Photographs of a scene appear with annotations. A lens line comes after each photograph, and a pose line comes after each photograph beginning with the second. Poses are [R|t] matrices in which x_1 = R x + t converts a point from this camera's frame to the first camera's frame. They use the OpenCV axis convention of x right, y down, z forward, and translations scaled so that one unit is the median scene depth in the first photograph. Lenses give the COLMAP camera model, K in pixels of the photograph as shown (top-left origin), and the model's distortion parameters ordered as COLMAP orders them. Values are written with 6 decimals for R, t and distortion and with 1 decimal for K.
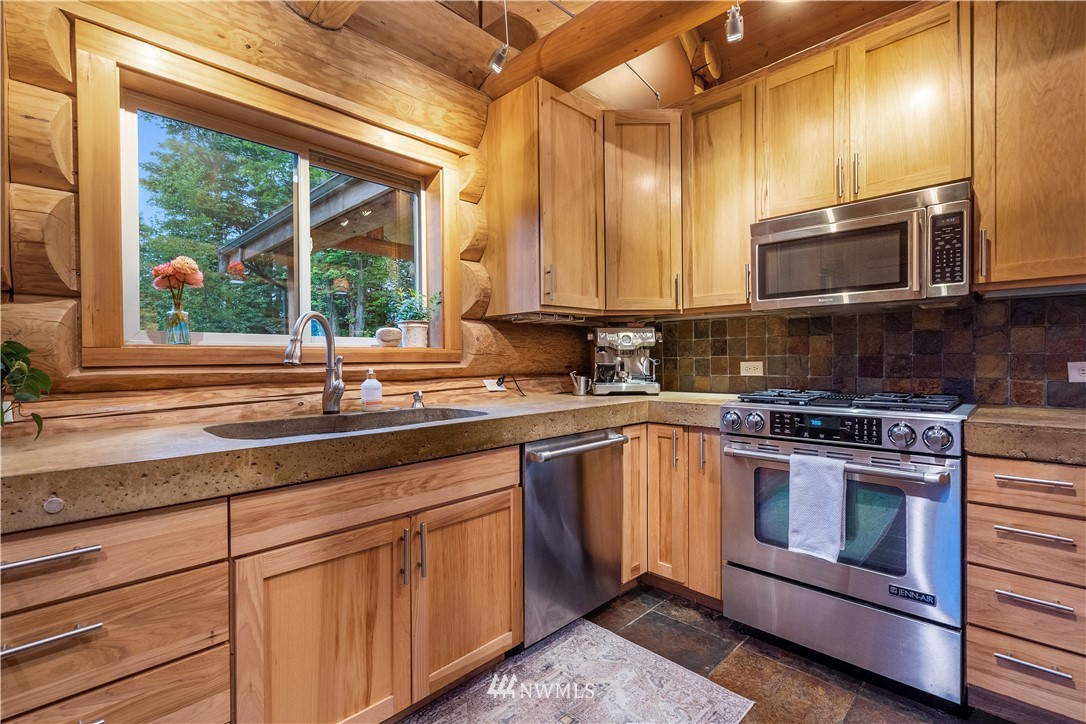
lens RADIAL K [[488.9, 0, 543.0], [0, 488.9, 362.0], [0, 0, 1]] dist [-0.002604, 0.001057]
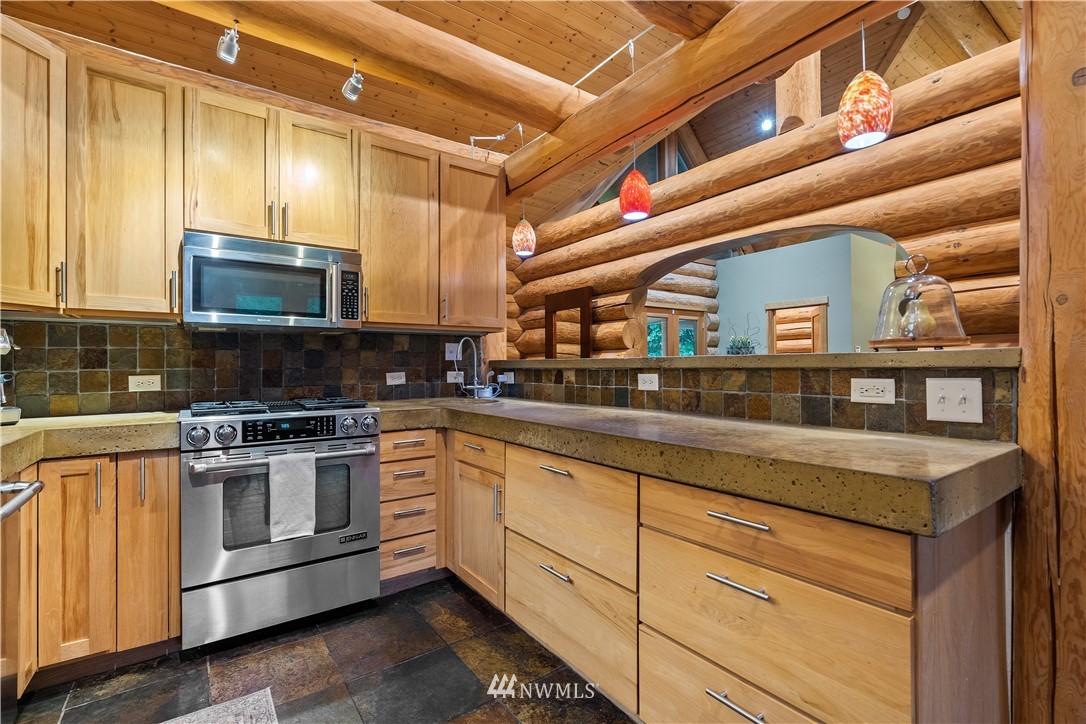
lens RADIAL K [[488.9, 0, 543.0], [0, 488.9, 362.0], [0, 0, 1]] dist [-0.002604, 0.001057]
pose [[0.172850, 0.015993, 0.984818, -0.403167], [0.012016, 0.999760, -0.018345, -0.000239], [-0.984875, 0.015005, 0.172616, 0.149964]]
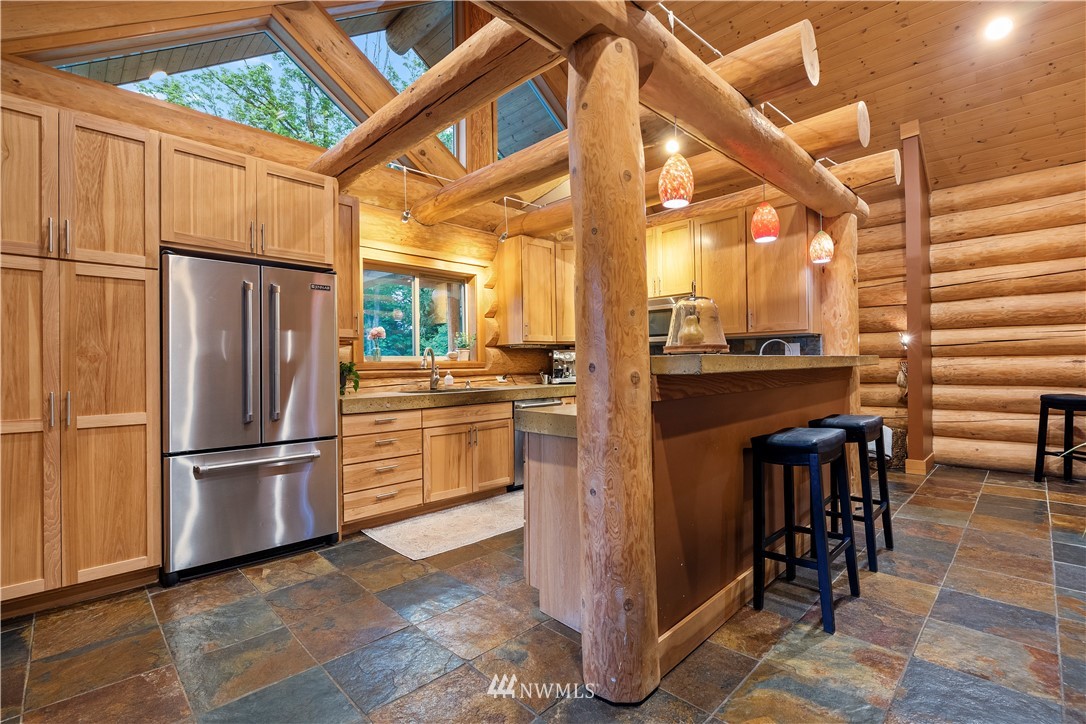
lens RADIAL K [[488.9, 0, 543.0], [0, 488.9, 362.0], [0, 0, 1]] dist [-0.002604, 0.001057]
pose [[0.999970, -0.003806, -0.006806, 0.100747], [0.003733, 0.999937, -0.010593, -0.001499], [0.006846, 0.010567, 0.999921, -1.188956]]
